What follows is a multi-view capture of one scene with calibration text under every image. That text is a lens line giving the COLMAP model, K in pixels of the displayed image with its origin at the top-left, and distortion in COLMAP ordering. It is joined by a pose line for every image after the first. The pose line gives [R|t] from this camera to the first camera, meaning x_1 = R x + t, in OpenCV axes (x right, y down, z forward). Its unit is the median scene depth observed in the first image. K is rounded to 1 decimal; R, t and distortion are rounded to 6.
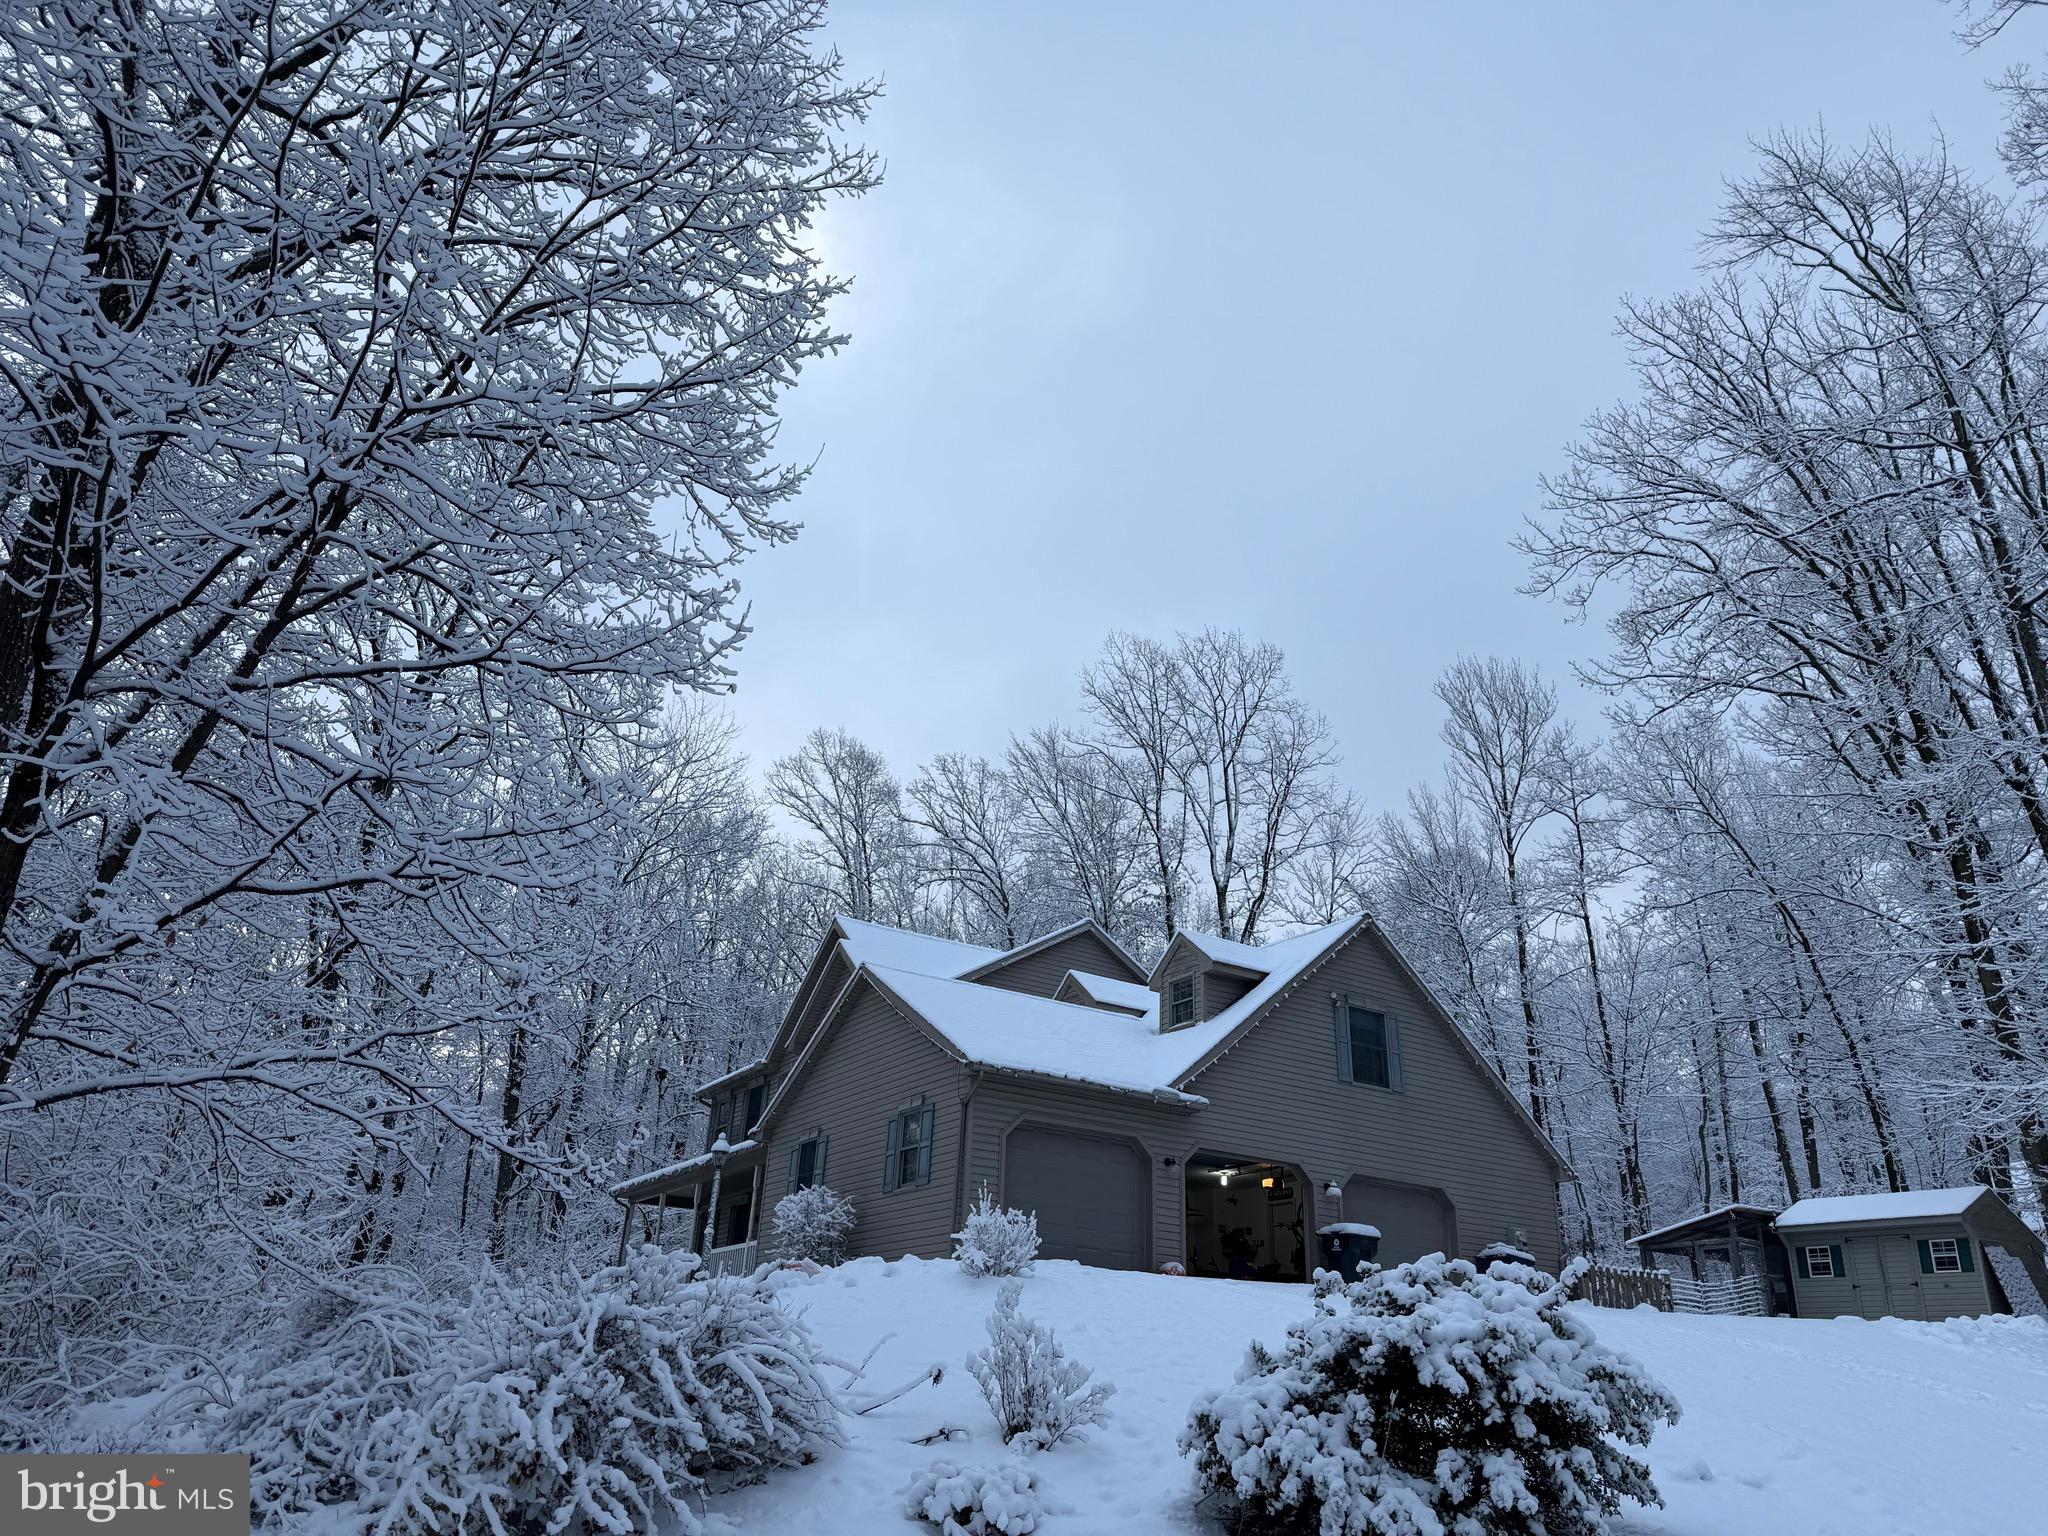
lens RADIAL K [[1406.9, 0, 1024.0], [0, 1406.9, 768.0], [0, 0, 1]] dist [0.057810, -0.049837]
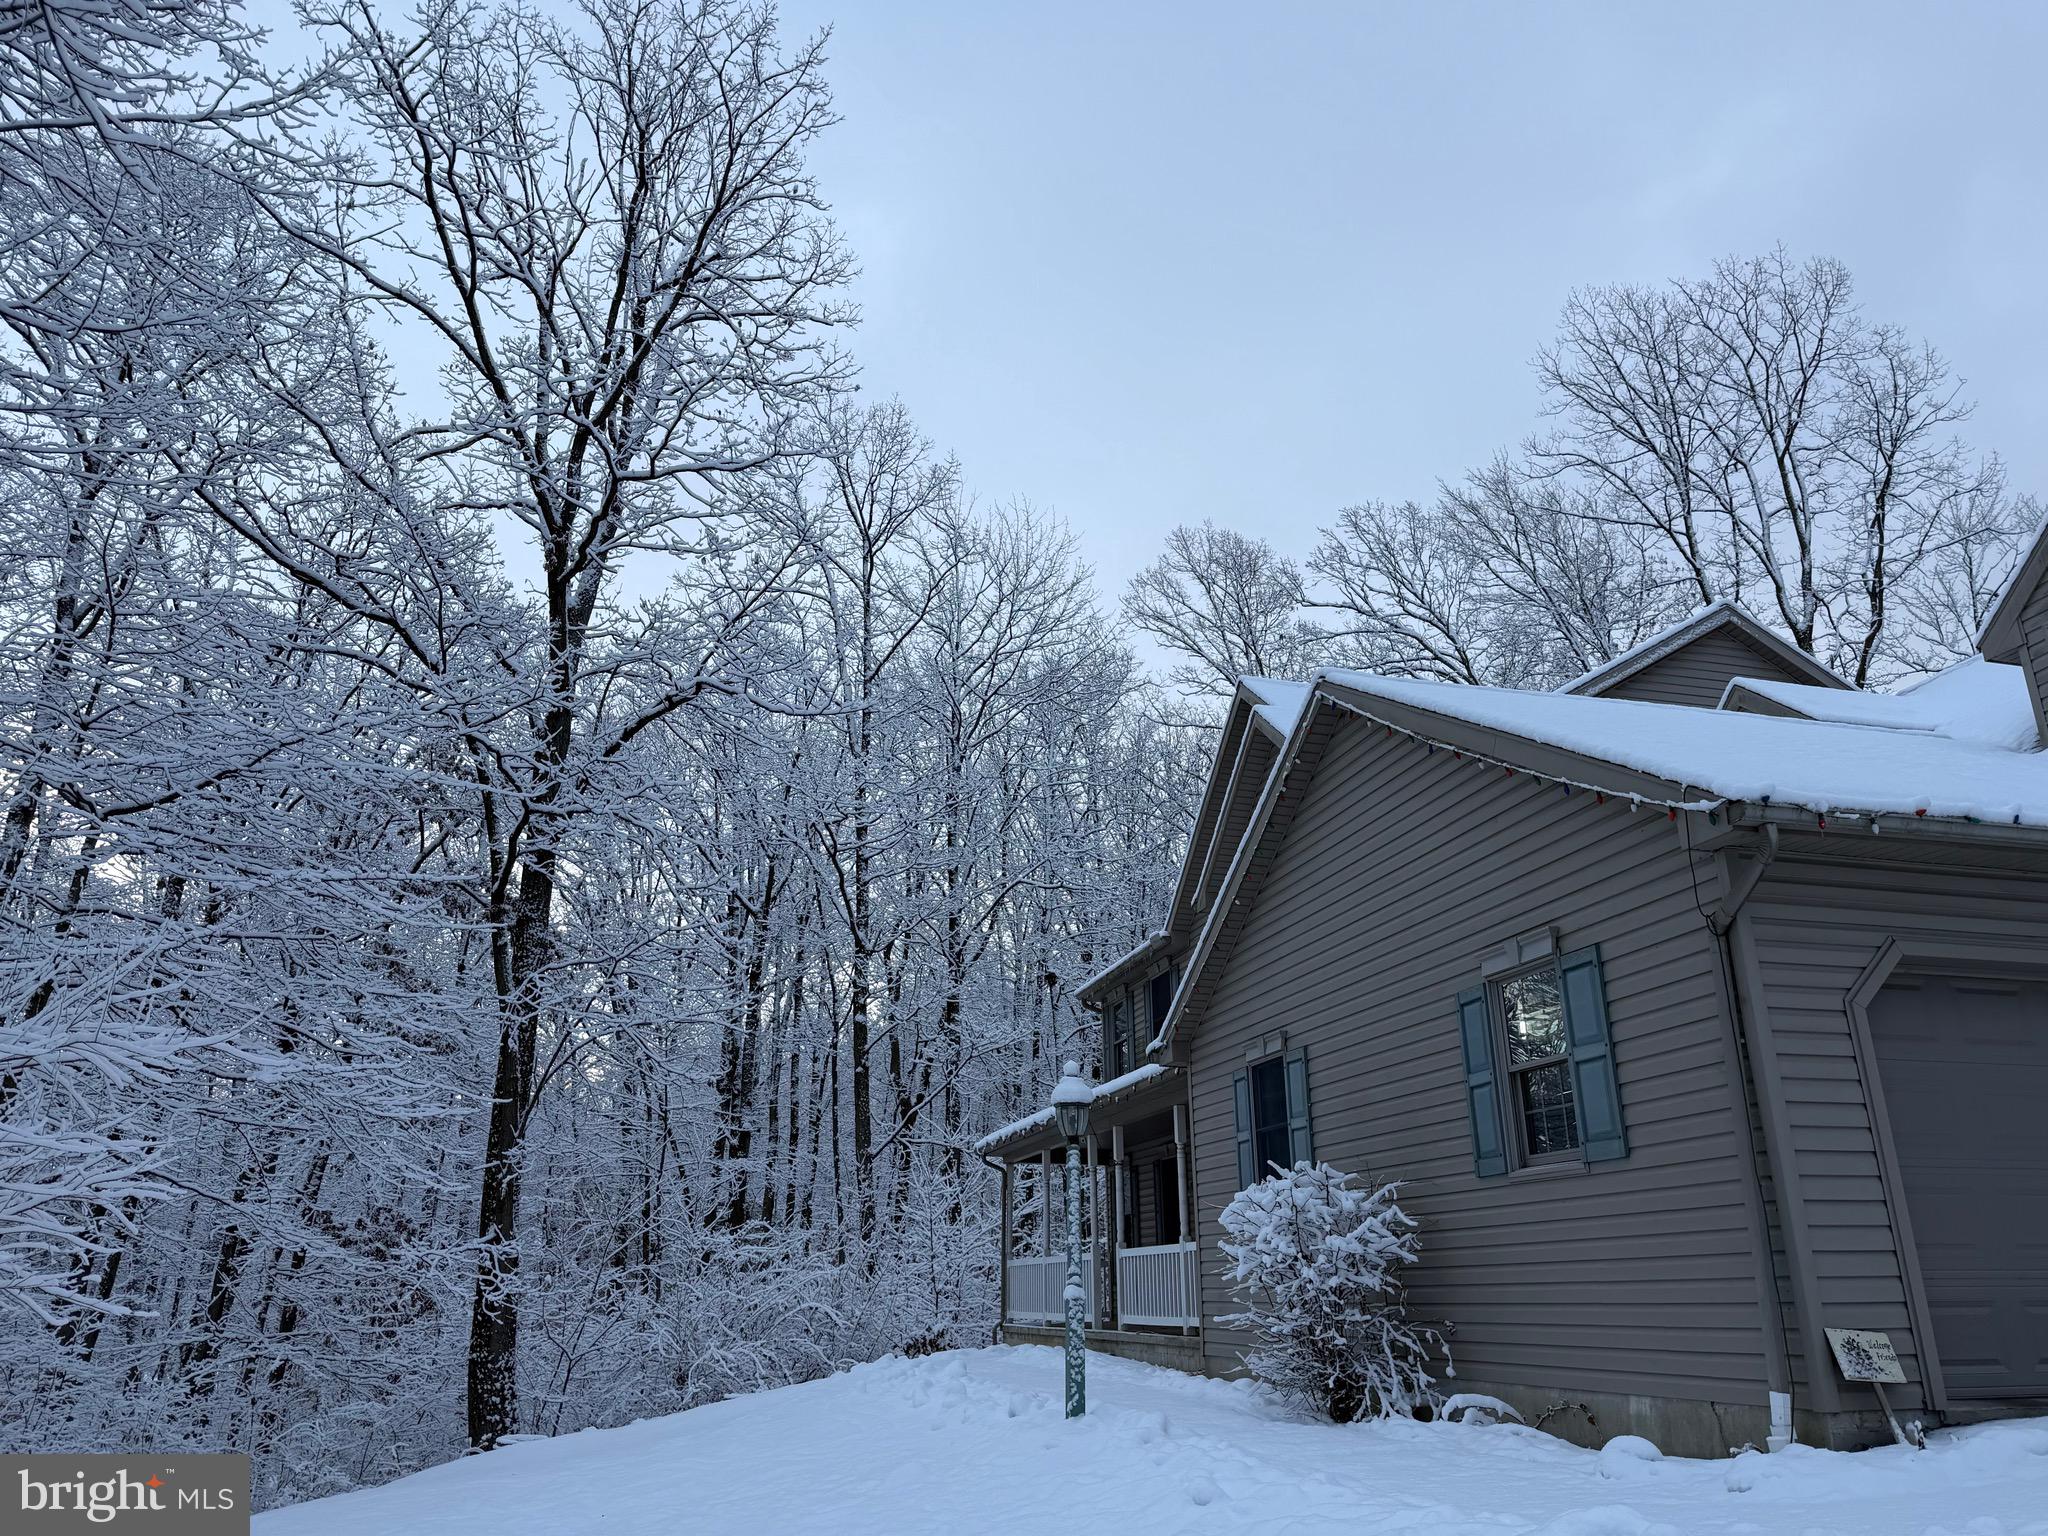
lens RADIAL K [[1394.6, 0, 994.8], [0, 1394.6, 781.4], [0, 0, 1]] dist [0.140861, -0.229765]
pose [[0.945981, -0.143291, -0.290838, -0.038837], [0.164489, 0.985128, 0.049664, 0.059130], [0.279397, -0.094821, 0.955482, 0.235920]]
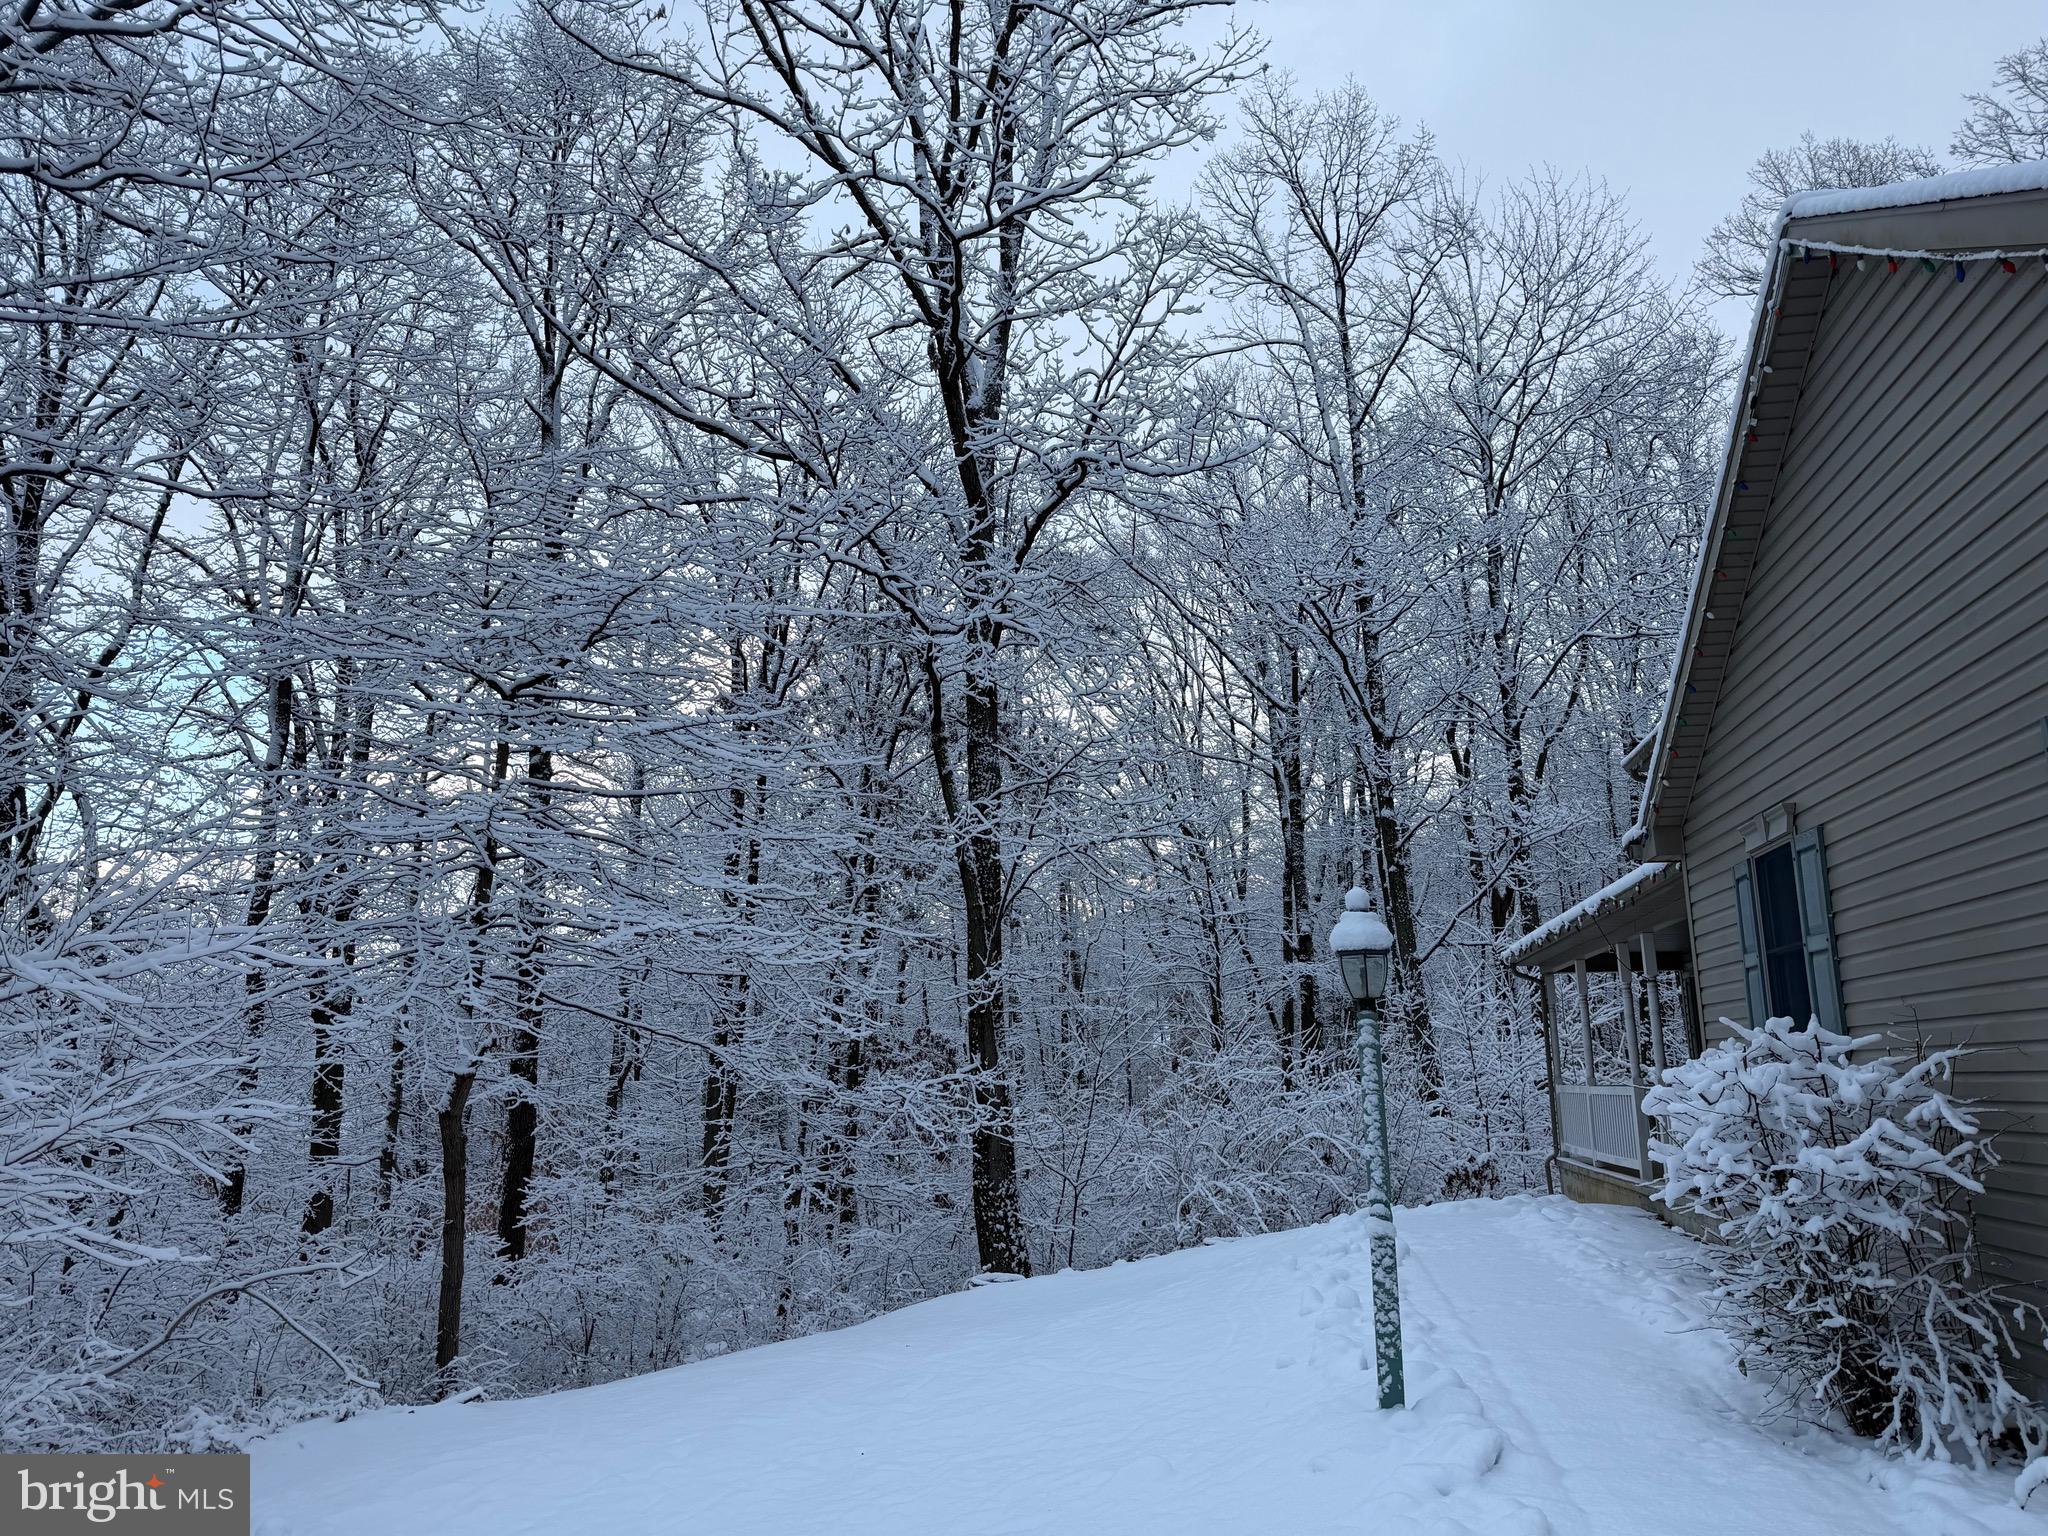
lens RADIAL K [[1406.9, 0, 1024.0], [0, 1406.9, 768.0], [0, 0, 1]] dist [0.057810, -0.049837]
pose [[0.728749, -0.191653, -0.657415, -0.027048], [0.319411, 0.944337, 0.078771, 0.076405], [0.605724, -0.267390, 0.749401, 0.301158]]
